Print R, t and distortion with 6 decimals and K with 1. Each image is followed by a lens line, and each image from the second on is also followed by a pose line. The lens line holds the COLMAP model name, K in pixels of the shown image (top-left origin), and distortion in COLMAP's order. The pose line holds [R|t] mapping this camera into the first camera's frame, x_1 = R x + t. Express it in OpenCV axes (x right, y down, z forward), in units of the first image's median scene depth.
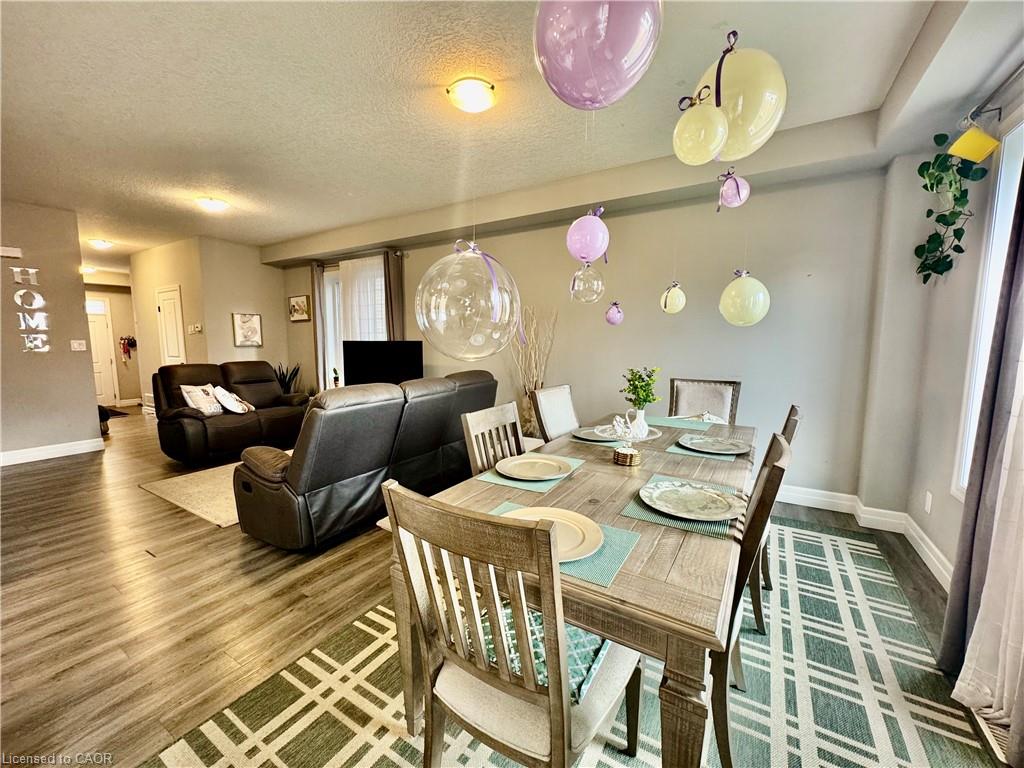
lens RADIAL K [[404.4, 0, 518.9], [0, 404.4, 385.1], [0, 0, 1]] dist [0.000232, -0.000323]
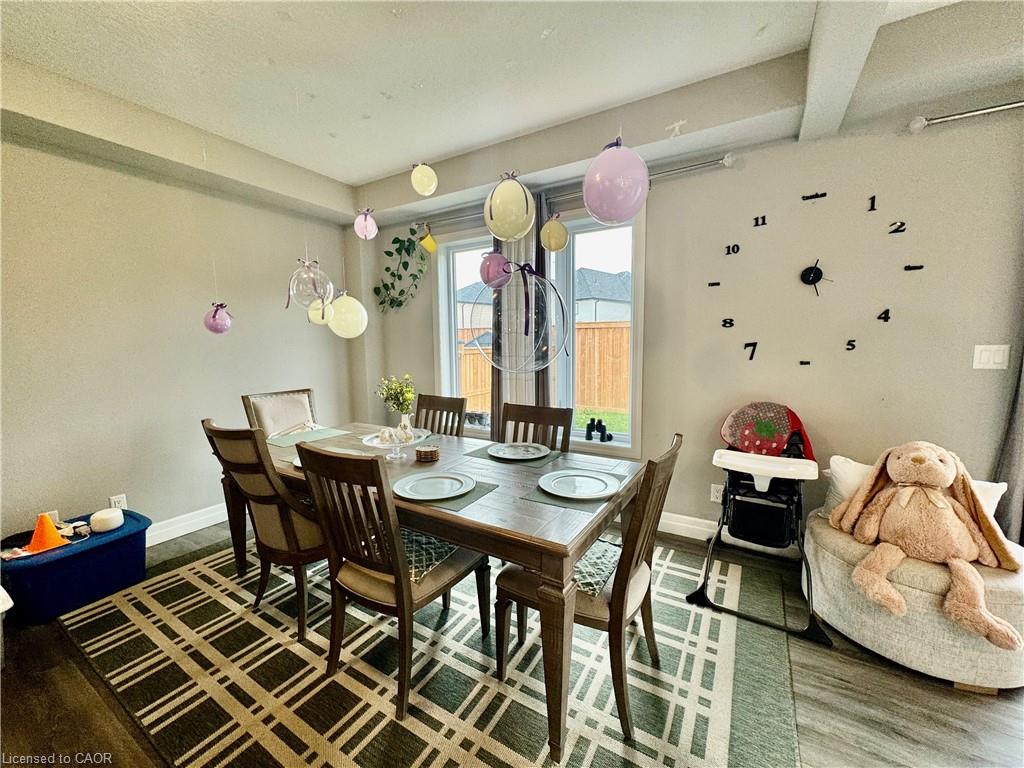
lens RADIAL K [[404.4, 0, 510.8], [0, 404.4, 381.8], [0, 0, 1]] dist [0.000232, -0.000323]
pose [[0.011803, -0.093773, 0.995524, -0.255309], [0.128950, 0.987422, 0.091481, -0.027836], [-0.991581, 0.127293, 0.023747, 0.220105]]
